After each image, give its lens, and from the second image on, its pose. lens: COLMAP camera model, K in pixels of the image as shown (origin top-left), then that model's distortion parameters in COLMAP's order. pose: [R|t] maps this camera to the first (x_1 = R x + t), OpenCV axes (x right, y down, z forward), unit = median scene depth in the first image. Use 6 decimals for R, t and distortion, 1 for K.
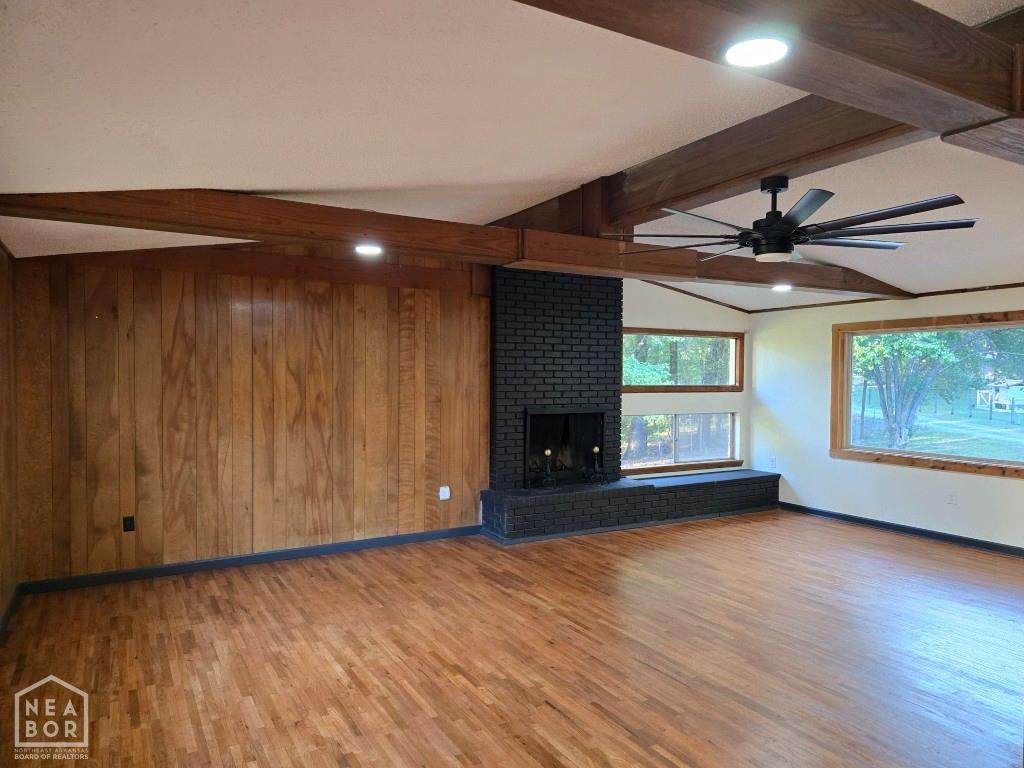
lens RADIAL K [[687.5, 0, 509.9], [0, 687.5, 388.3], [0, 0, 1]] dist [0.059286, -0.058729]
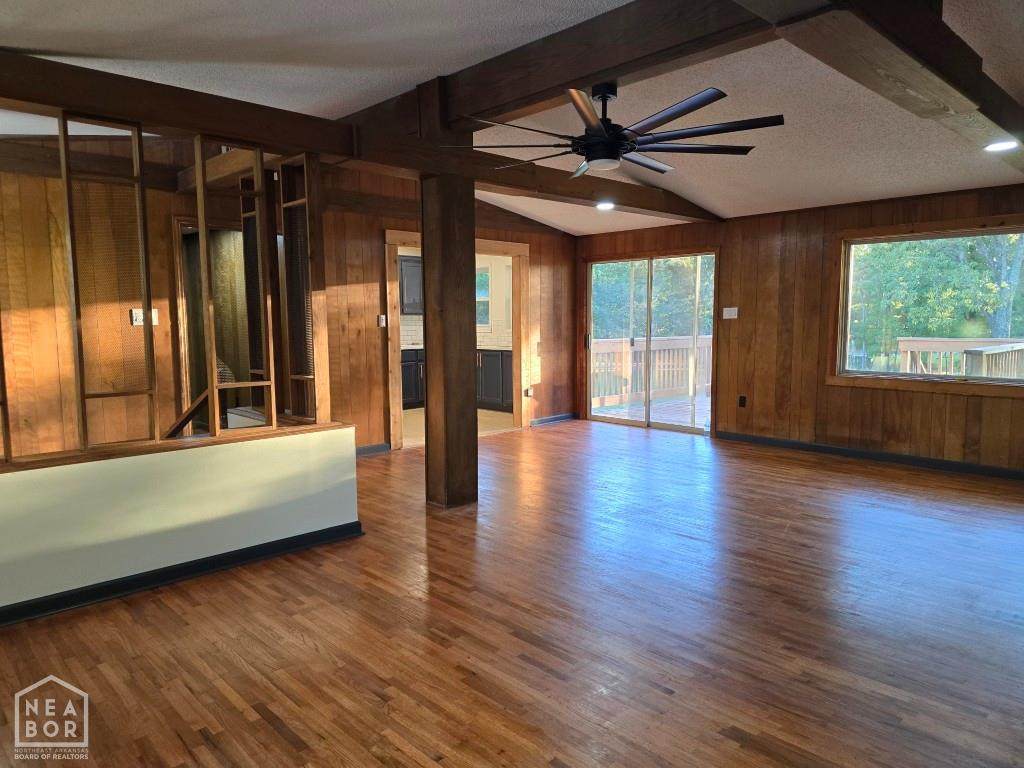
lens RADIAL K [[687.5, 0, 510.0], [0, 687.5, 384.0], [0, 0, 1]] dist [0.059286, -0.058729]
pose [[-0.971197, 0.028671, -0.236546, 0.781171], [-0.001329, 0.992068, 0.125699, 0.006668], [0.238274, 0.122393, -0.963455, 2.028629]]
